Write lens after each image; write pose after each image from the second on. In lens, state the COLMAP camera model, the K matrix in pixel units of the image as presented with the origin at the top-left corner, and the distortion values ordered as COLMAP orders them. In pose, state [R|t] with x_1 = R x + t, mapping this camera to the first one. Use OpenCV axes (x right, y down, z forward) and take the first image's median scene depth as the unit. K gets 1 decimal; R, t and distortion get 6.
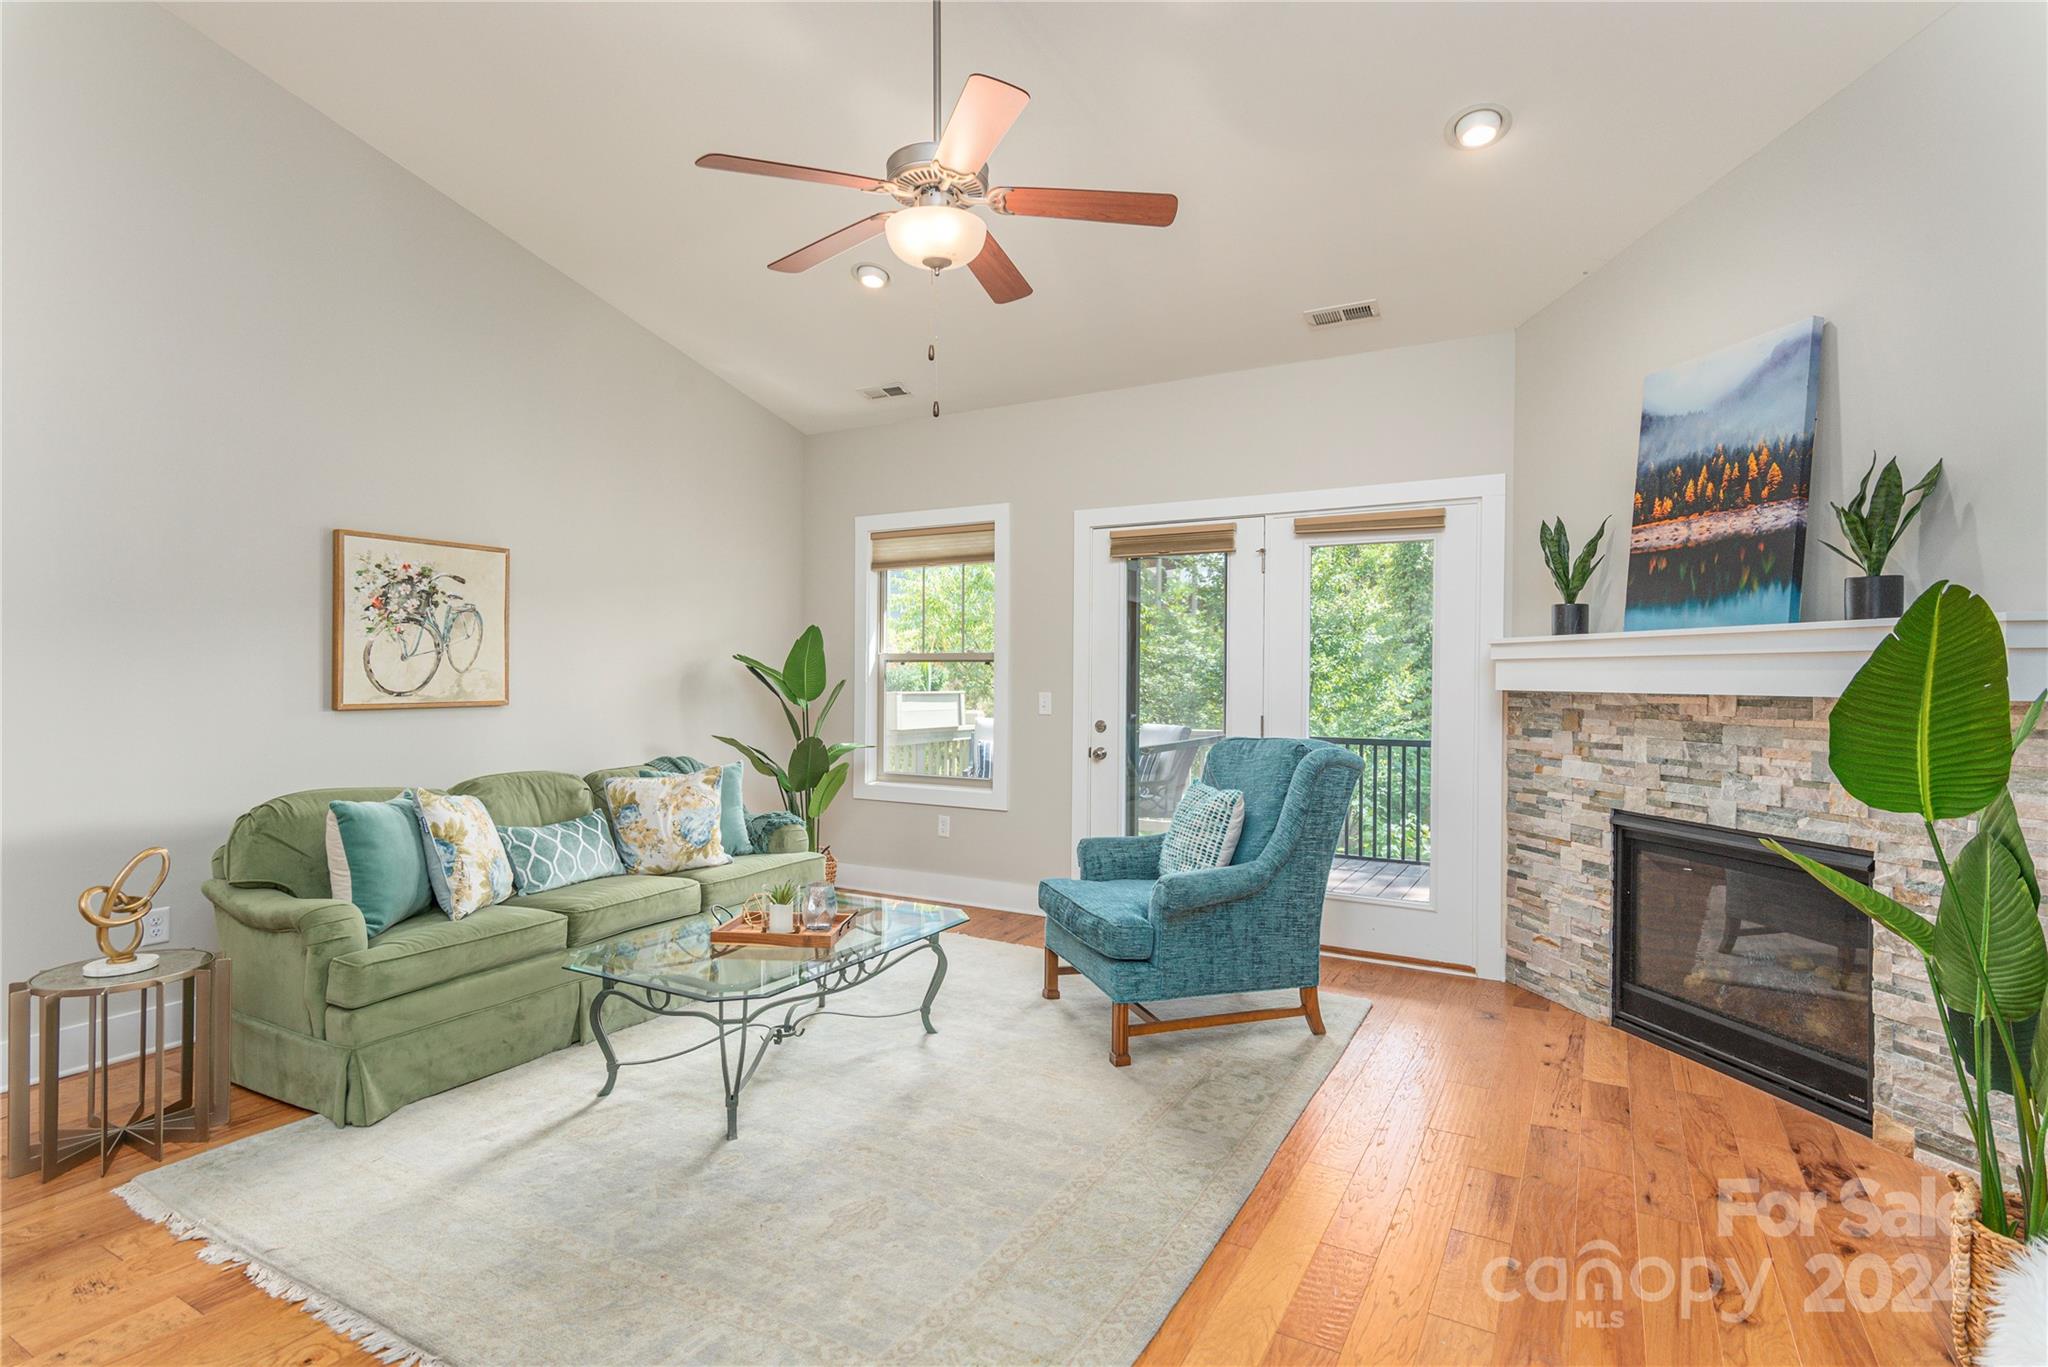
lens RADIAL K [[998.4, 0, 1030.7], [0, 998.4, 675.2], [0, 0, 1]] dist [0.002192, 0.000461]
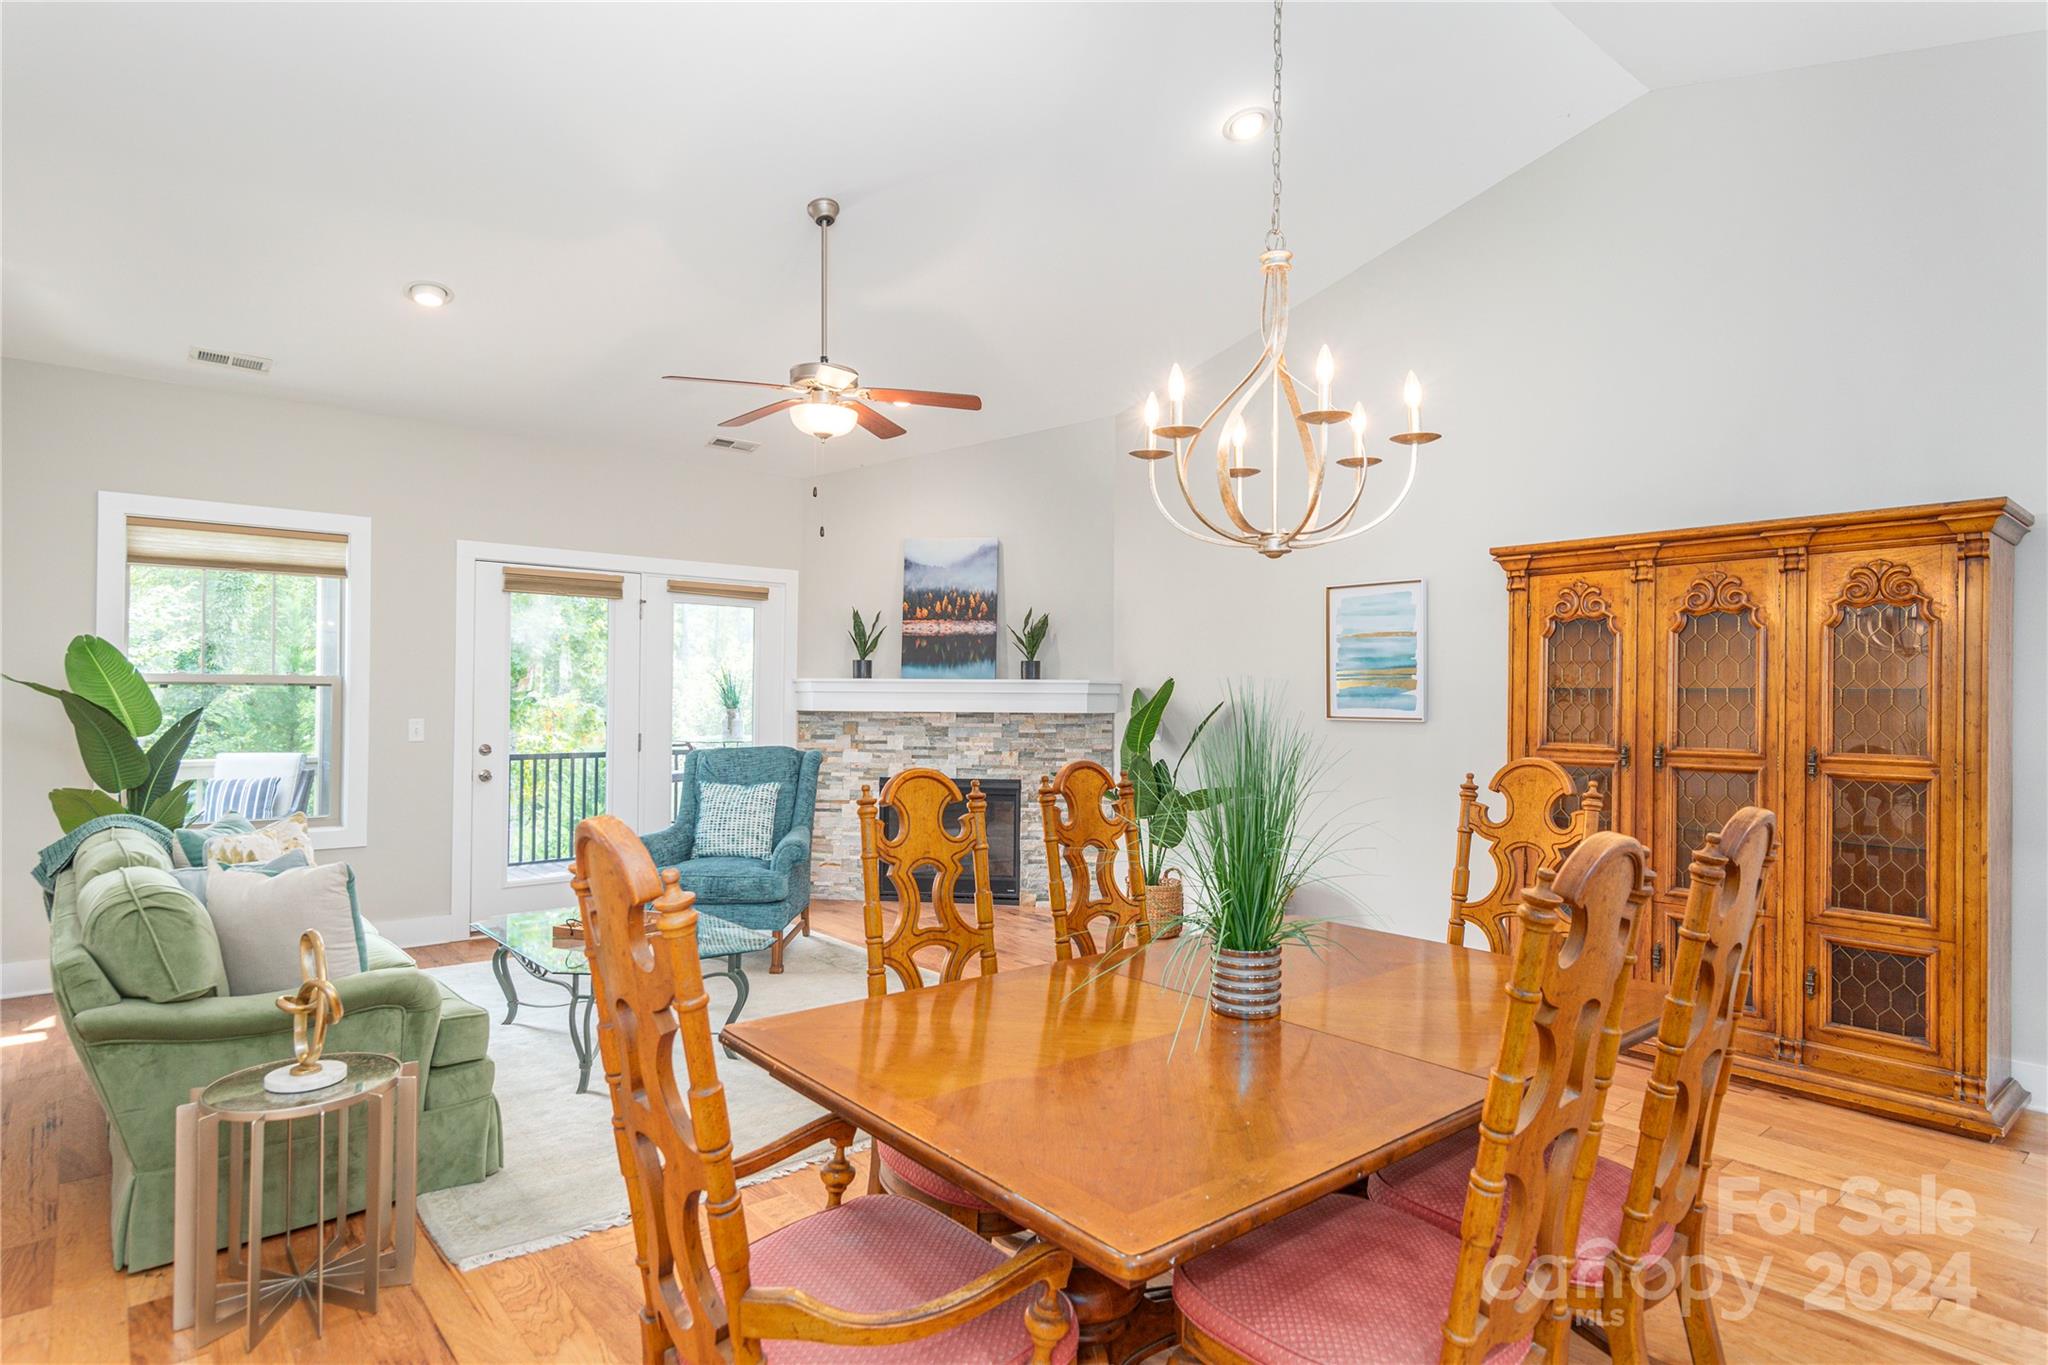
lens RADIAL K [[1089.9, 0, 1019.1], [0, 1089.9, 691.4], [0, 0, 1]] dist [-0.000019, -0.000861]
pose [[0.344129, 0.001661, 0.938921, -1.184727], [-0.007137, 0.999974, 0.000847, -0.022136], [-0.938895, -0.006993, 0.344132, 0.115660]]
